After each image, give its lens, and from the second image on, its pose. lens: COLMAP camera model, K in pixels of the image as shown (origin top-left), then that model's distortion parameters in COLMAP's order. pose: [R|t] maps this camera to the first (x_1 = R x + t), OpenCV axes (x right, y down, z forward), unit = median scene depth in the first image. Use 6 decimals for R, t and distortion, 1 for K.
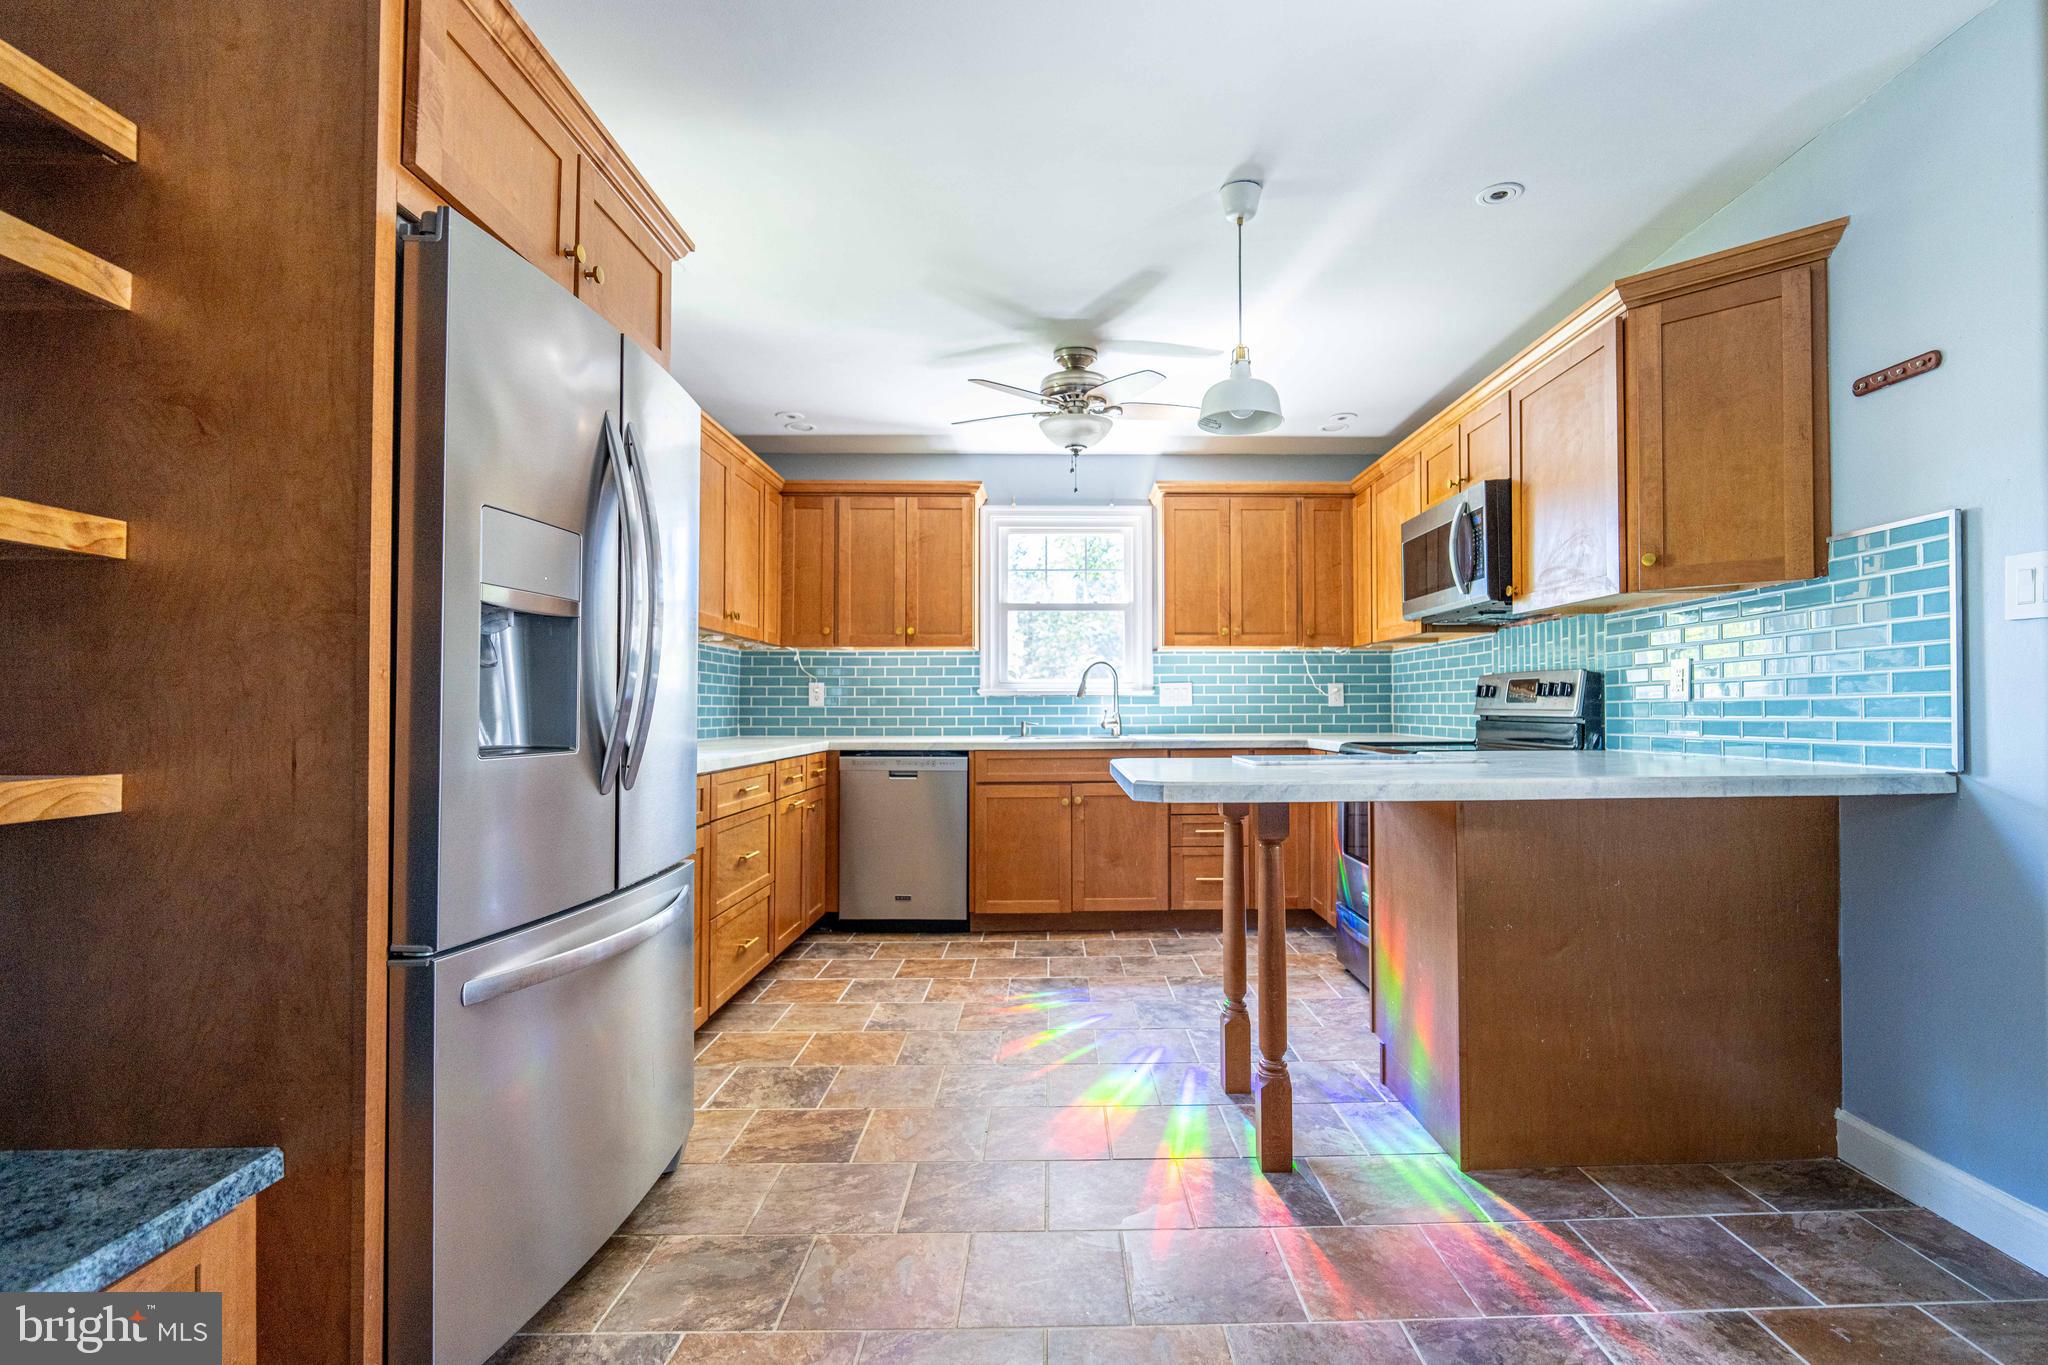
lens RADIAL K [[983.7, 0, 1024.0], [0, 983.7, 682.5], [0, 0, 1]] dist [-0.000806, -0.000079]
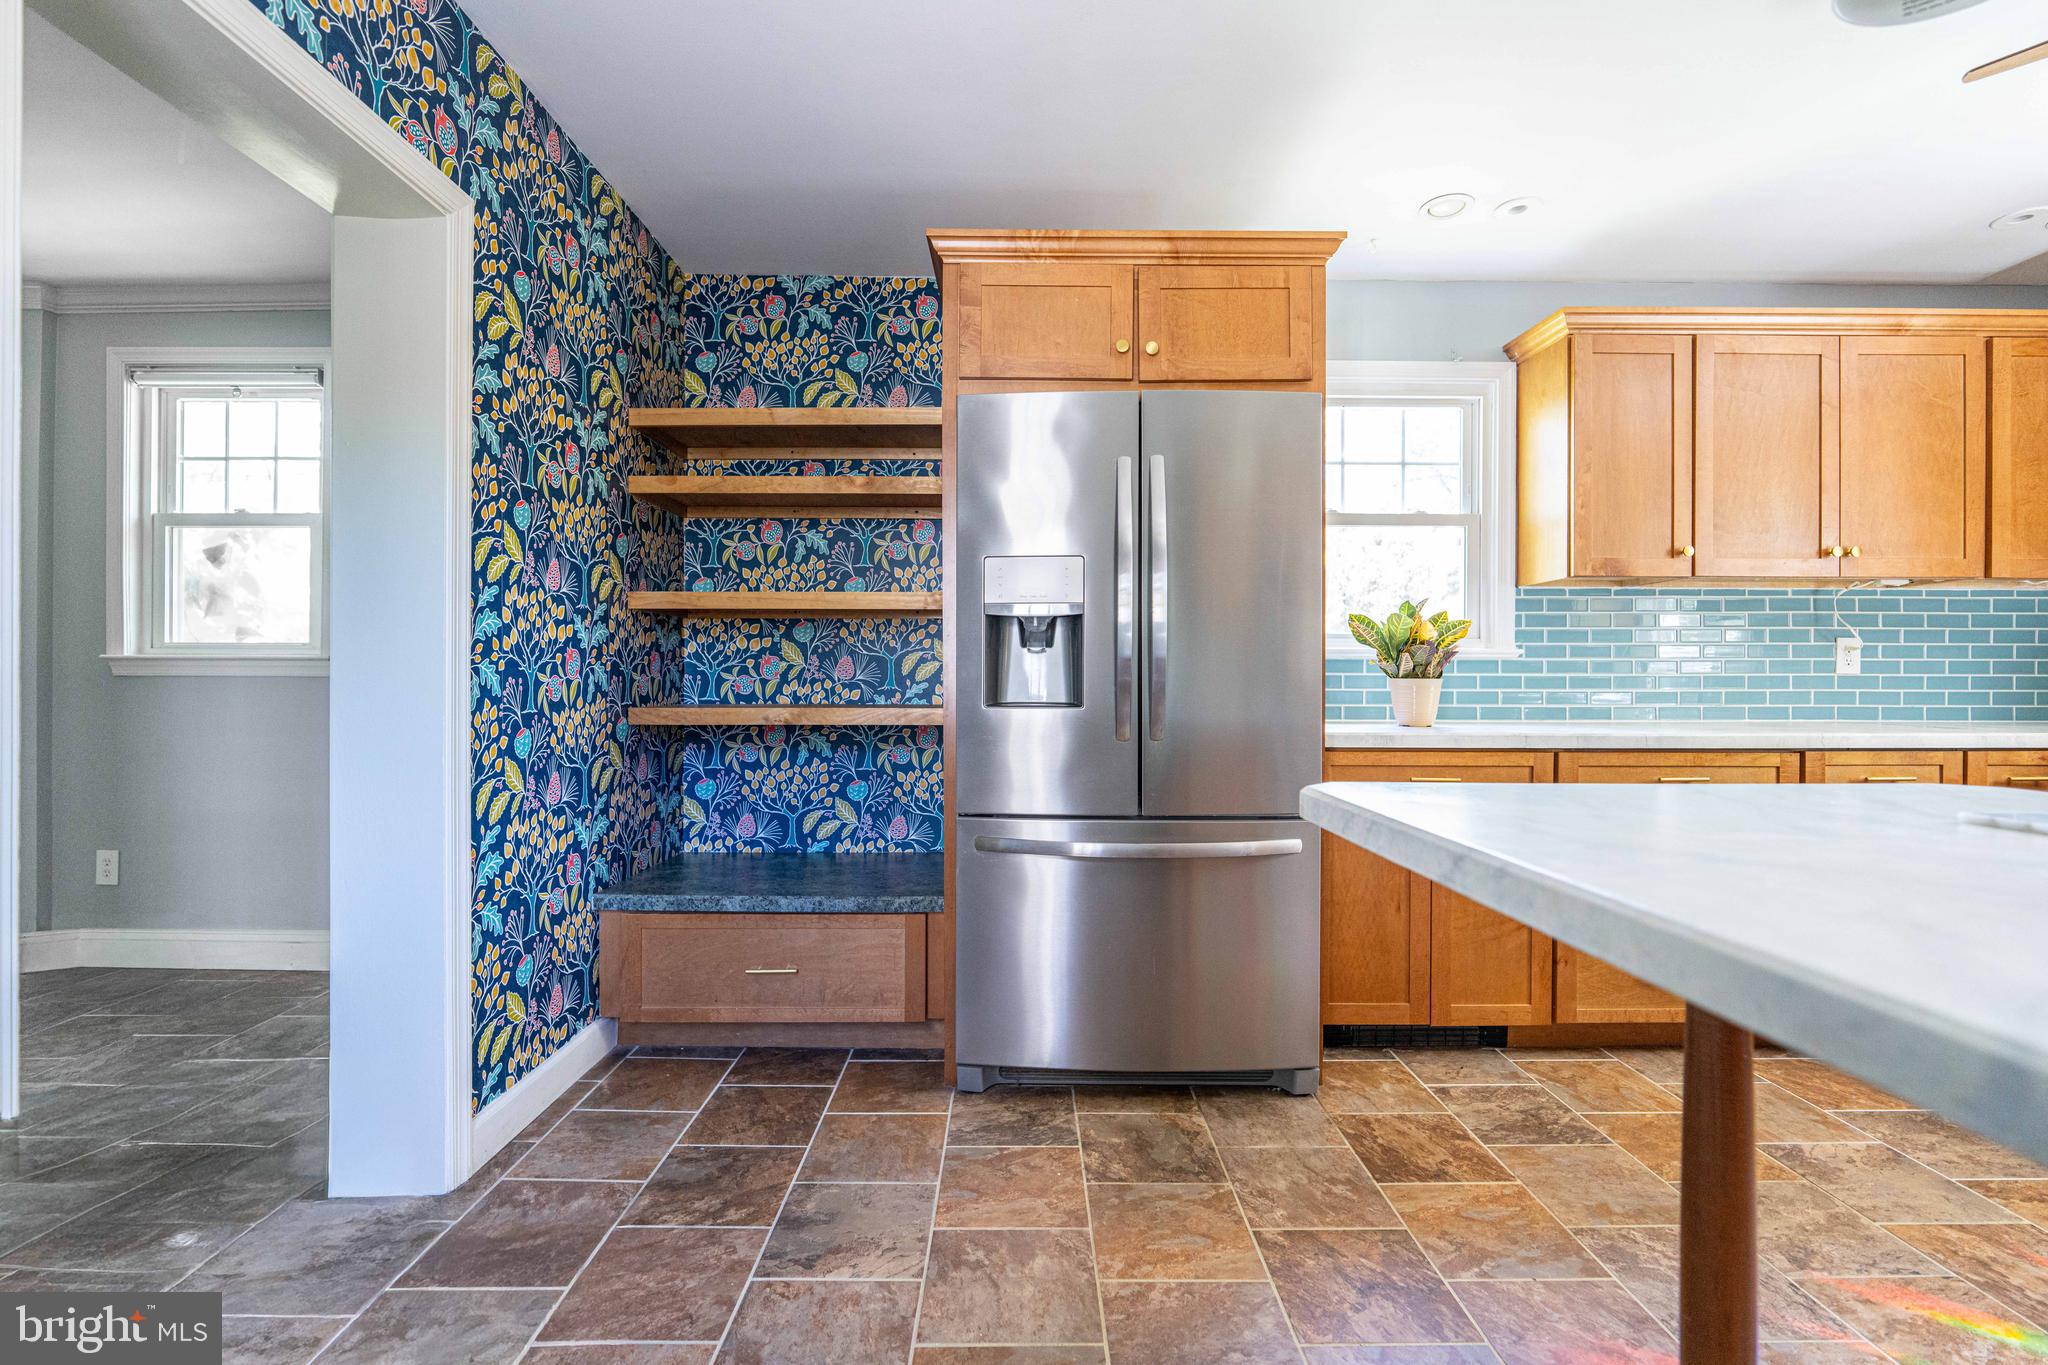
lens RADIAL K [[912.1, 0, 1022.8], [0, 912.1, 671.3], [0, 0, 1]] dist [-0.007737, -0.000032]
pose [[0.011015, 0.001851, -0.999938, 0.608182], [0.025717, 0.999667, 0.002134, 0.009080], [0.999609, -0.025739, 0.010964, 0.635762]]
